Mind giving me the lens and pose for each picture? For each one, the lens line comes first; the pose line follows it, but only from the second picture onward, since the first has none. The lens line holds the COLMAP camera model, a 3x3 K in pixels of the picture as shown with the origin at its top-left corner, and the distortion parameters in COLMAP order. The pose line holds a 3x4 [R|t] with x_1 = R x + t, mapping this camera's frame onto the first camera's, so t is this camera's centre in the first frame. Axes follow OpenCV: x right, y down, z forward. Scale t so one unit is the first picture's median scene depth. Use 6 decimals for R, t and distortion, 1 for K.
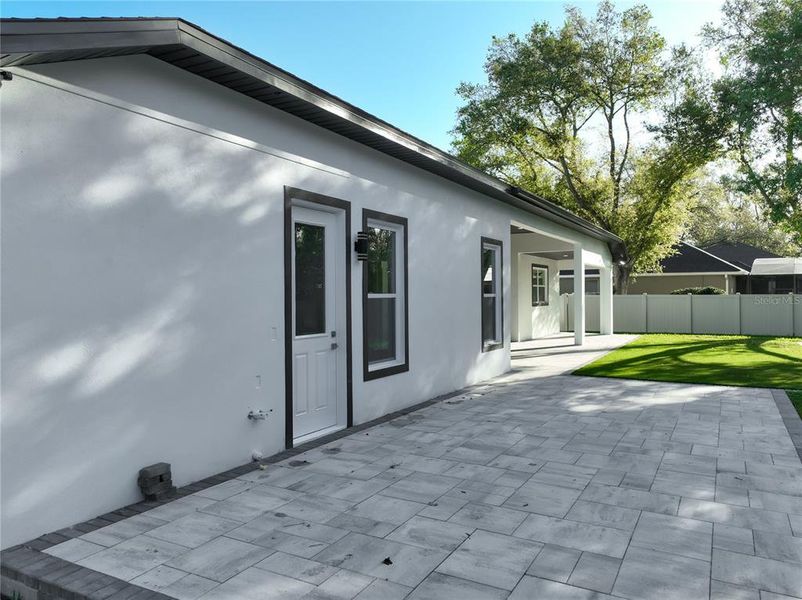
lens RADIAL K [[572.5, 0, 408.3], [0, 572.5, 296.0], [0, 0, 1]] dist [-0.008045, 0.007939]
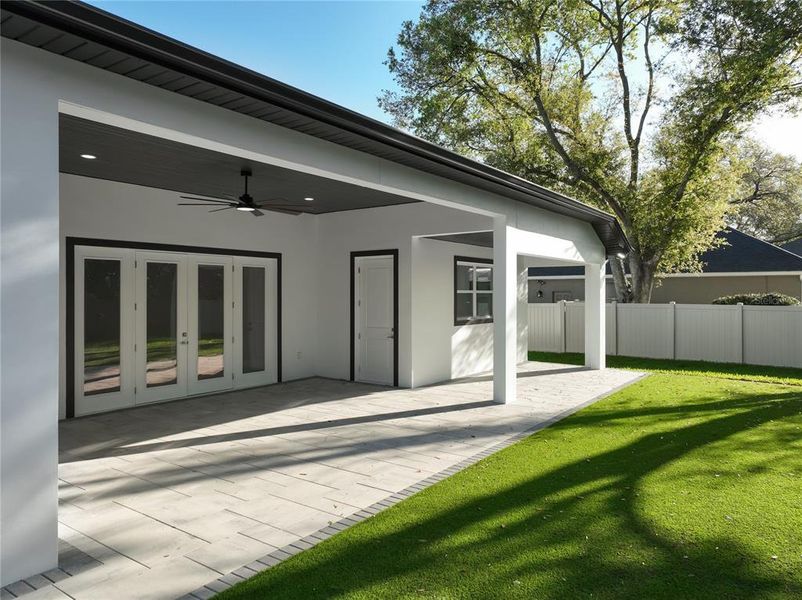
lens RADIAL K [[572.5, 0, 393.4], [0, 572.5, 298.8], [0, 0, 1]] dist [-0.008045, 0.007939]
pose [[0.992791, 0.009326, -0.119496, 0.167694], [-0.008619, 0.999942, 0.006437, -0.010344], [0.119549, -0.005361, 0.992814, 0.286164]]
